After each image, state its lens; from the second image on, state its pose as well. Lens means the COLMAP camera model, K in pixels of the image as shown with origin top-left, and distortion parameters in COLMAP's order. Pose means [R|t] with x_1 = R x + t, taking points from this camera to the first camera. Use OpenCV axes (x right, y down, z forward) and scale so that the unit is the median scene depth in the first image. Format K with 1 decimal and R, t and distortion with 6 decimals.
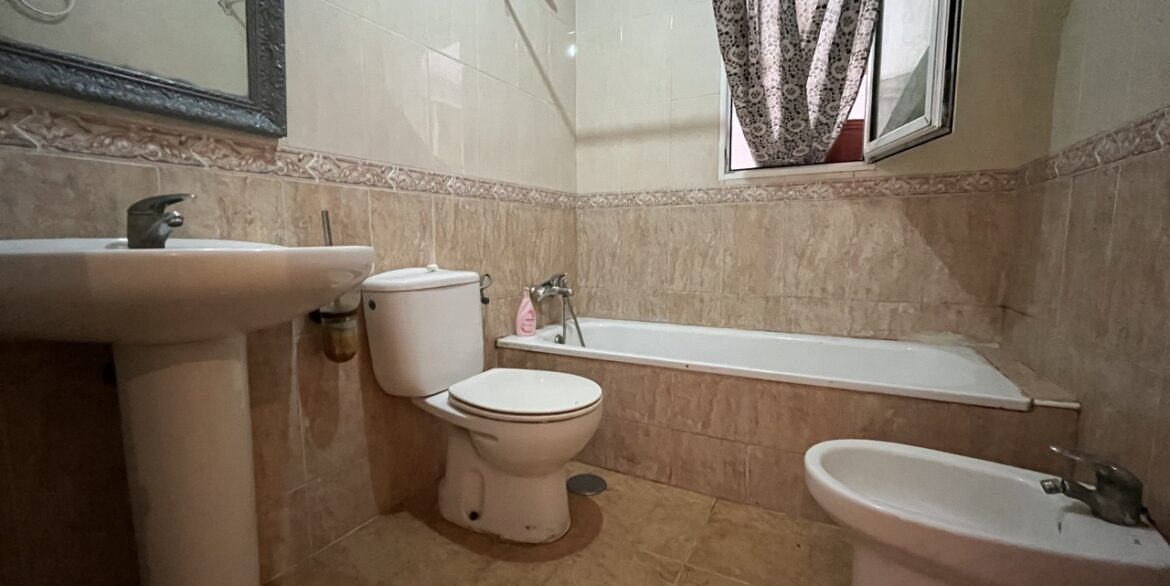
lens RADIAL K [[480.1, 0, 581.9], [0, 480.1, 292.9], [0, 0, 1]] dist [-0.003297, 0.000285]
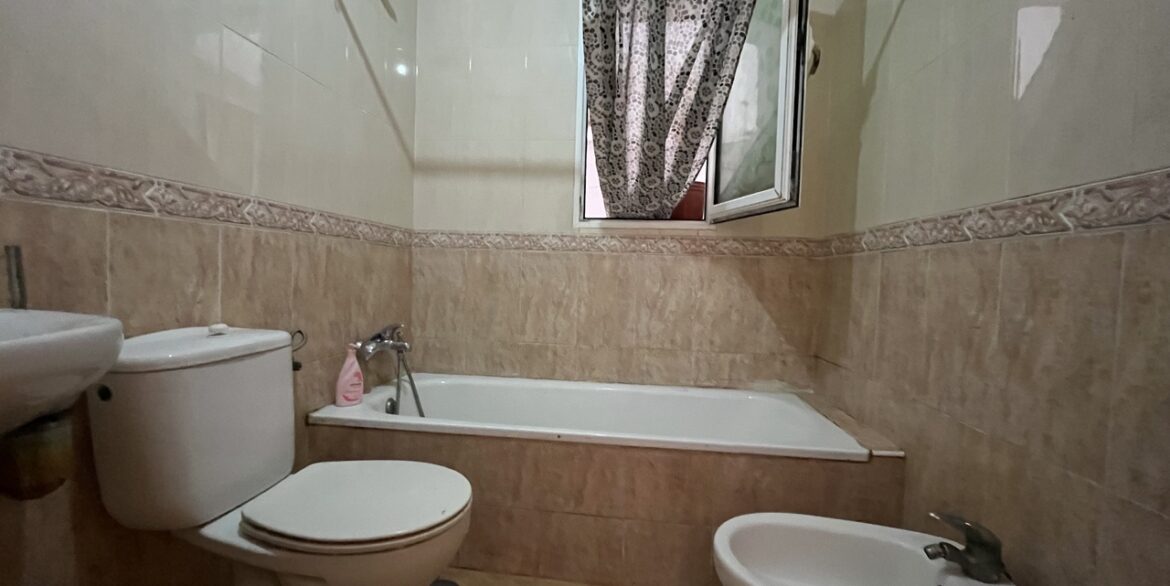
lens RADIAL K [[480.1, 0, 581.9], [0, 480.1, 292.9], [0, 0, 1]] dist [-0.003297, 0.000285]
pose [[0.927206, 0.020769, 0.373977, -0.070182], [0.004286, 0.997808, -0.066041, -0.048146], [-0.374528, 0.062836, 0.925084, 0.130770]]
